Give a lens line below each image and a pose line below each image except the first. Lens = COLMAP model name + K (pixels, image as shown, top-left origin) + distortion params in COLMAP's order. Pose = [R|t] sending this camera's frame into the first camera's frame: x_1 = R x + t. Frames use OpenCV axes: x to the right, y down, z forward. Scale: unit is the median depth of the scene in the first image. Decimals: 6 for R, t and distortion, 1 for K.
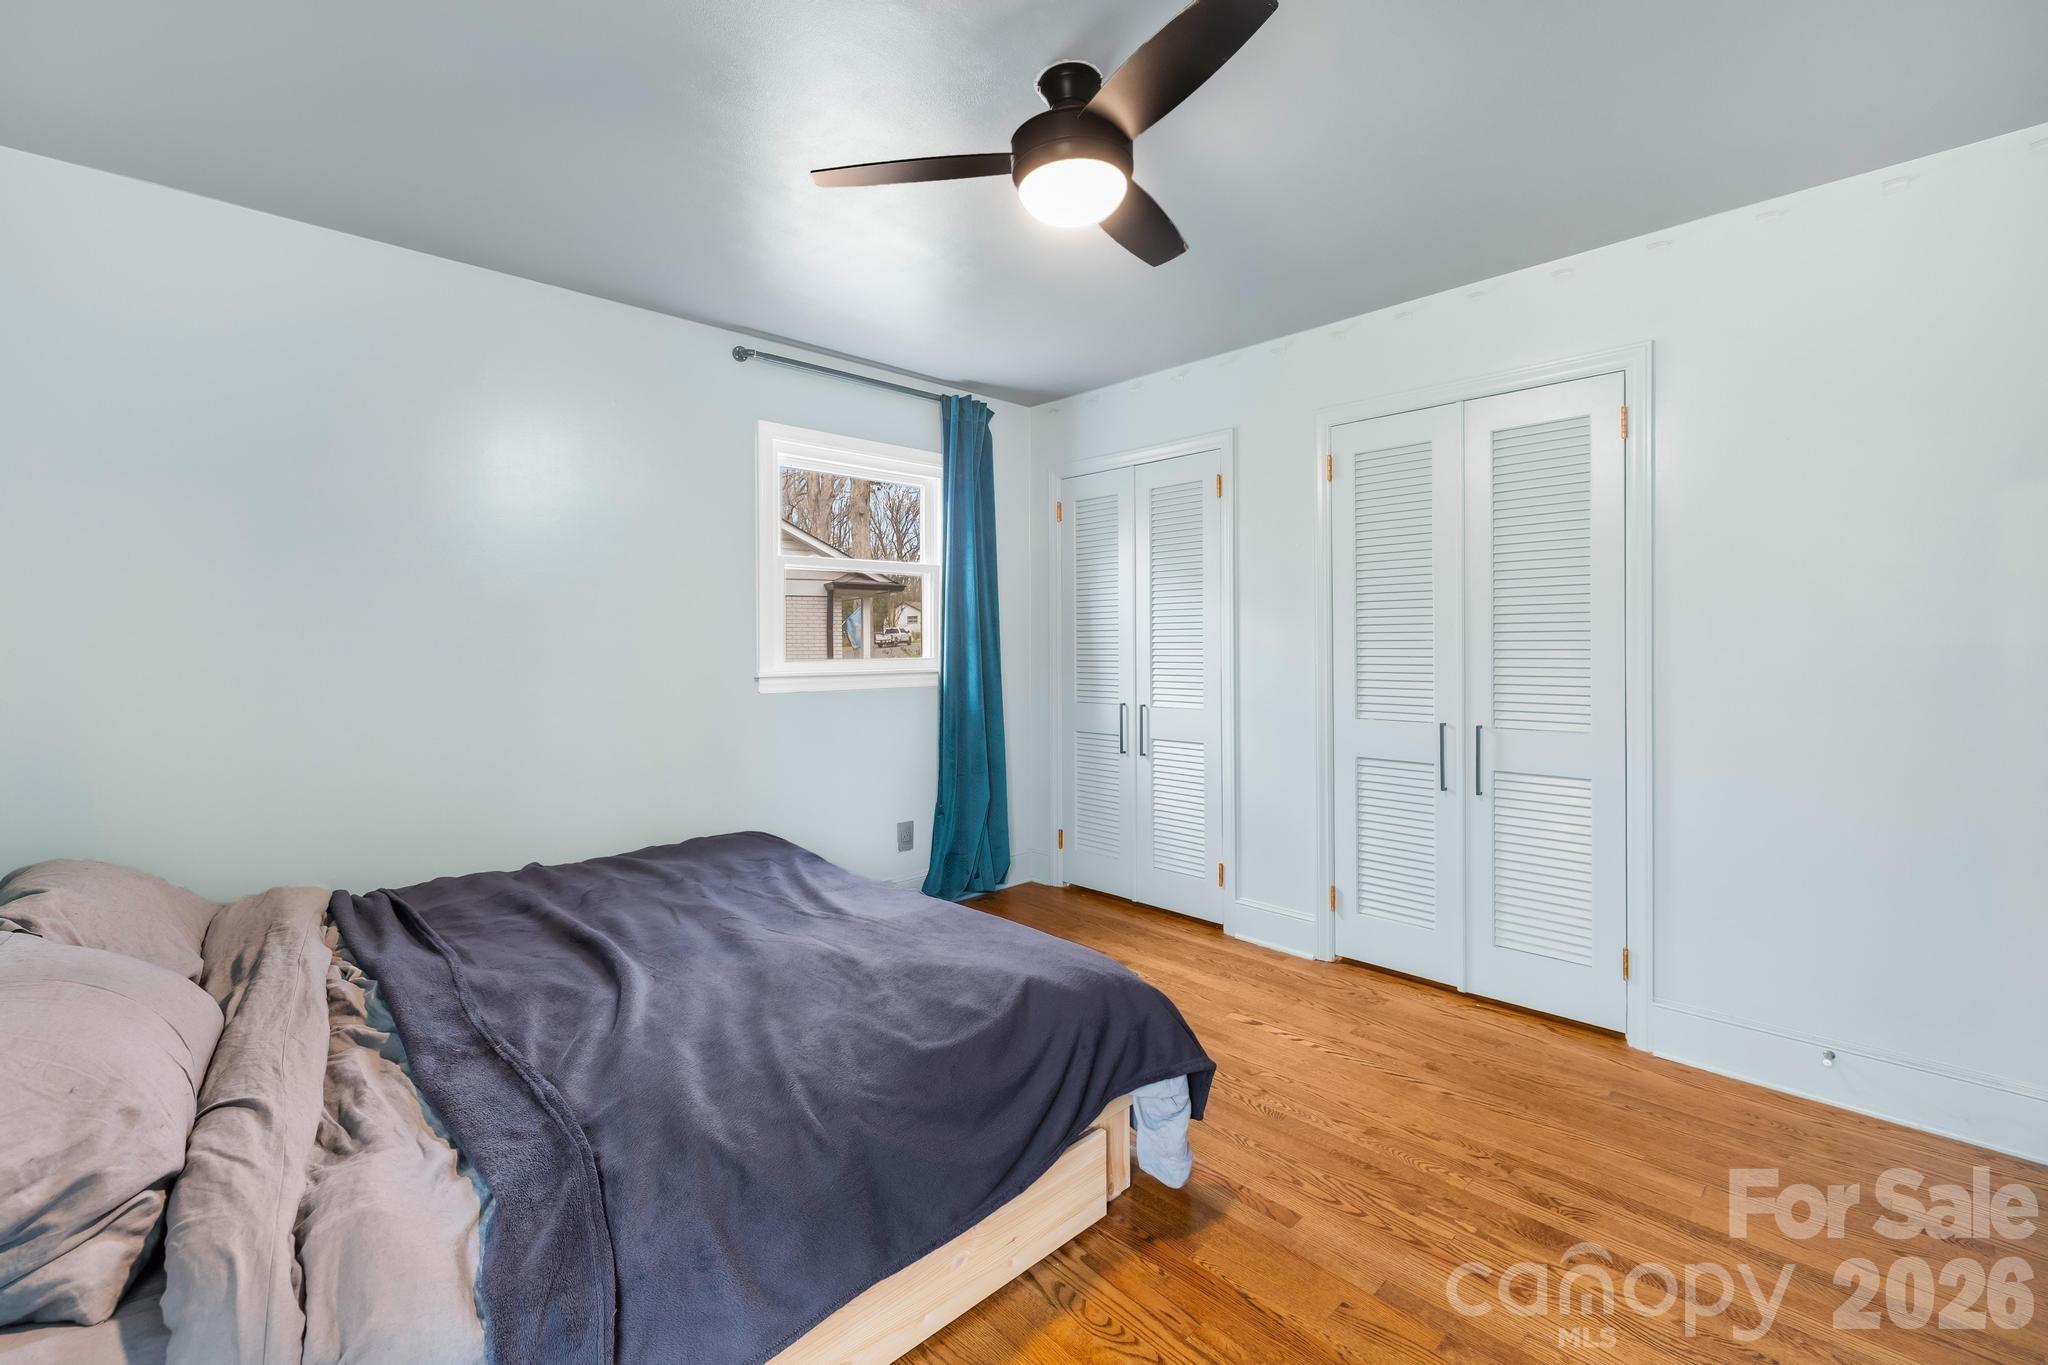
lens RADIAL K [[864.9, 0, 1020.6], [0, 864.9, 639.1], [0, 0, 1]] dist [0.000339, 0.000027]
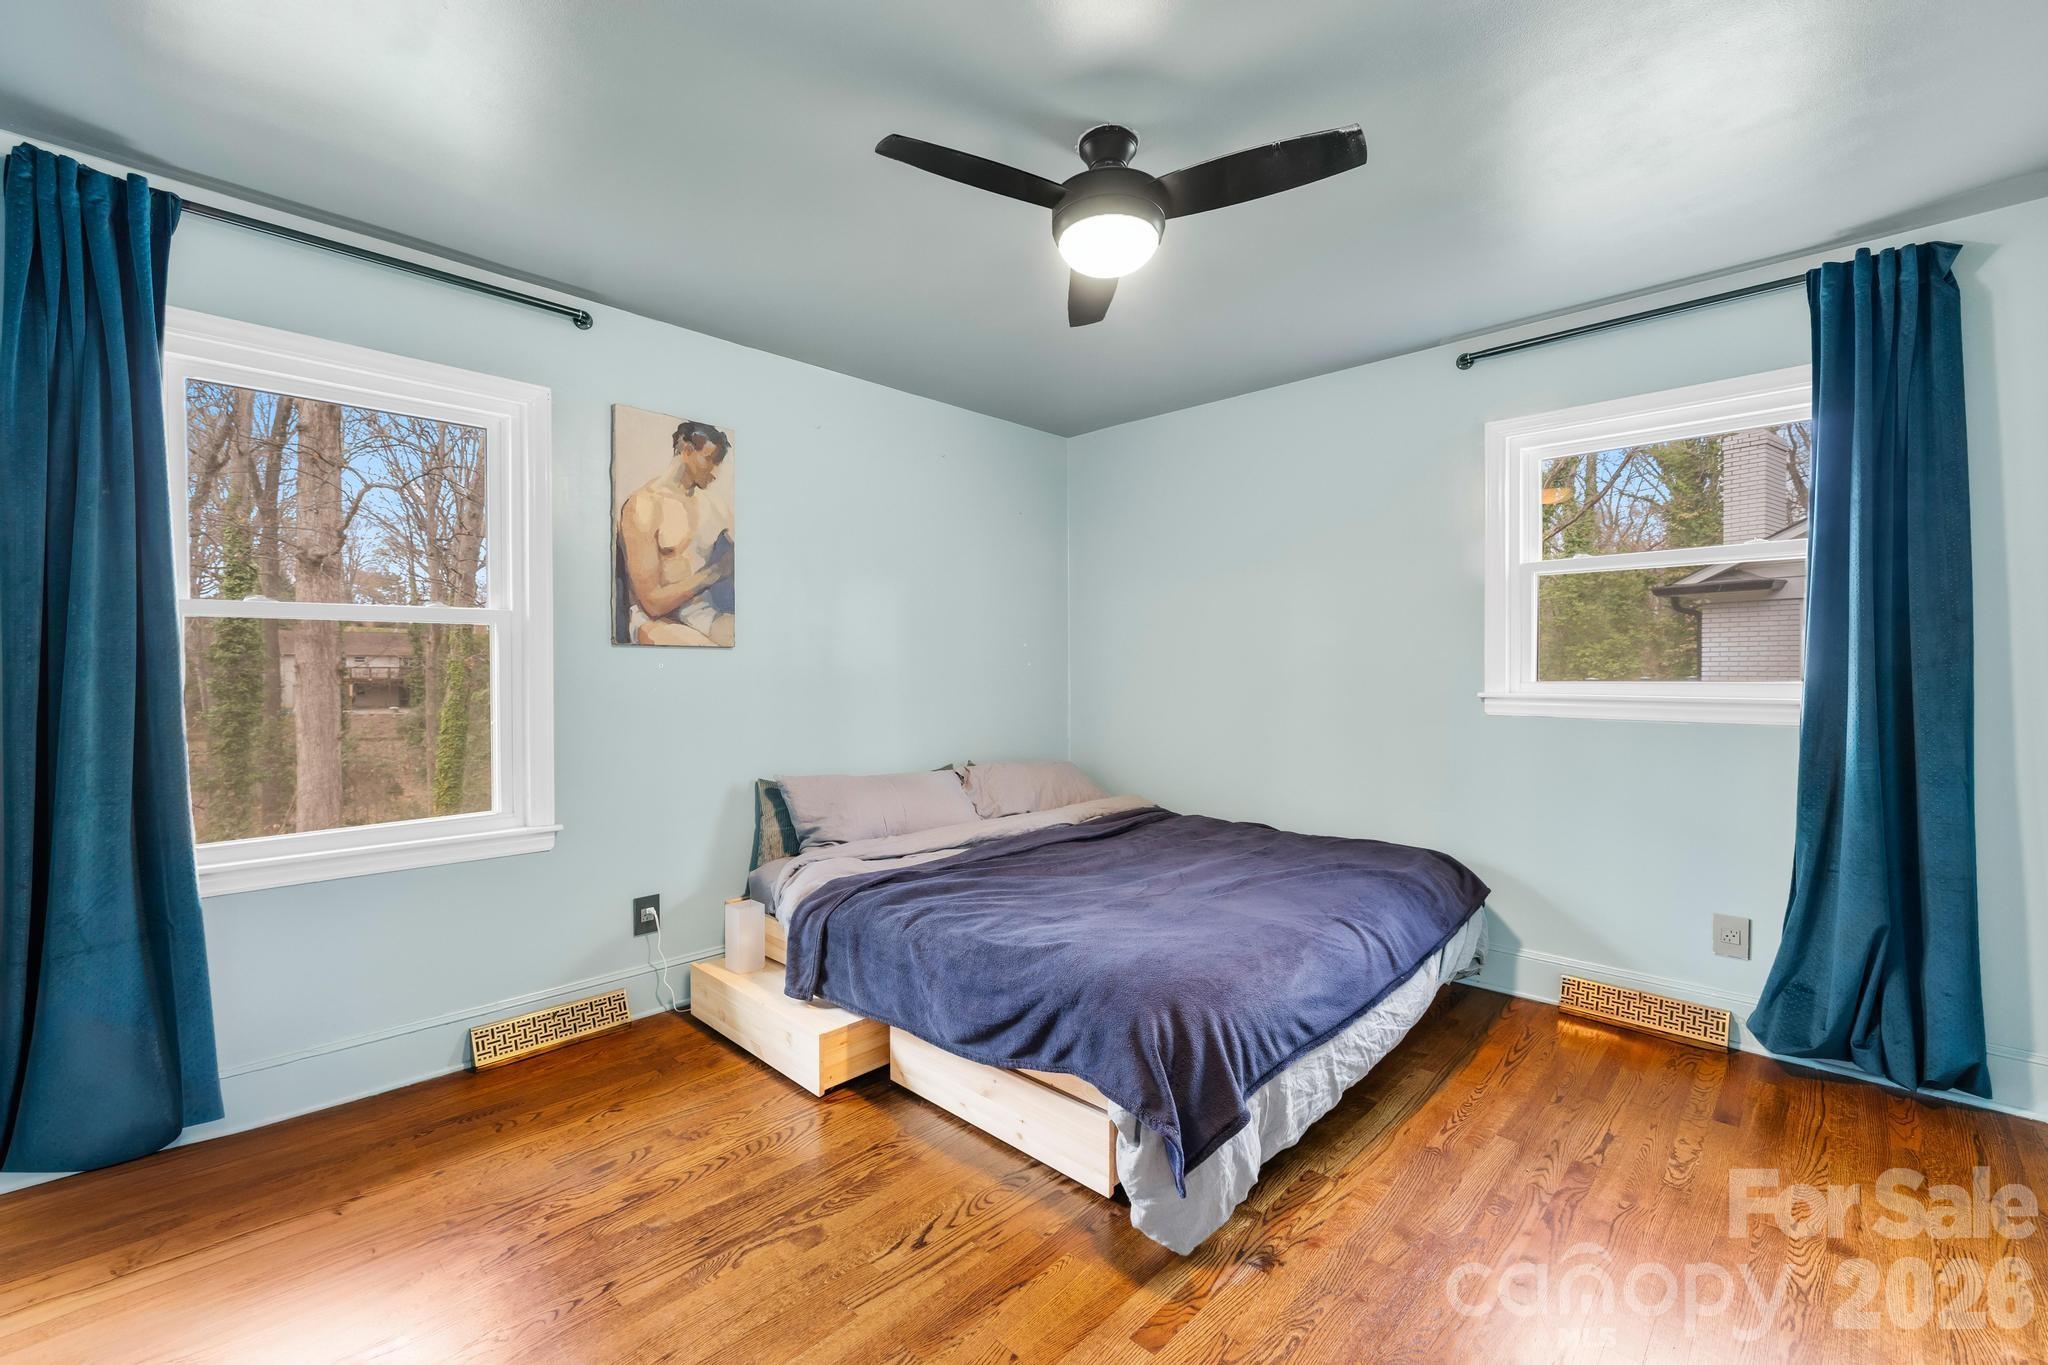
lens RADIAL K [[863.8, 0, 1010.7], [0, 863.8, 662.5], [0, 0, 1]] dist [0.000178, 0.000074]
pose [[0.032476, 0.001684, -0.999471, 0.595331], [0.005747, 0.999982, 0.001871, 0.002055], [0.999456, -0.005805, 0.032466, 0.437149]]
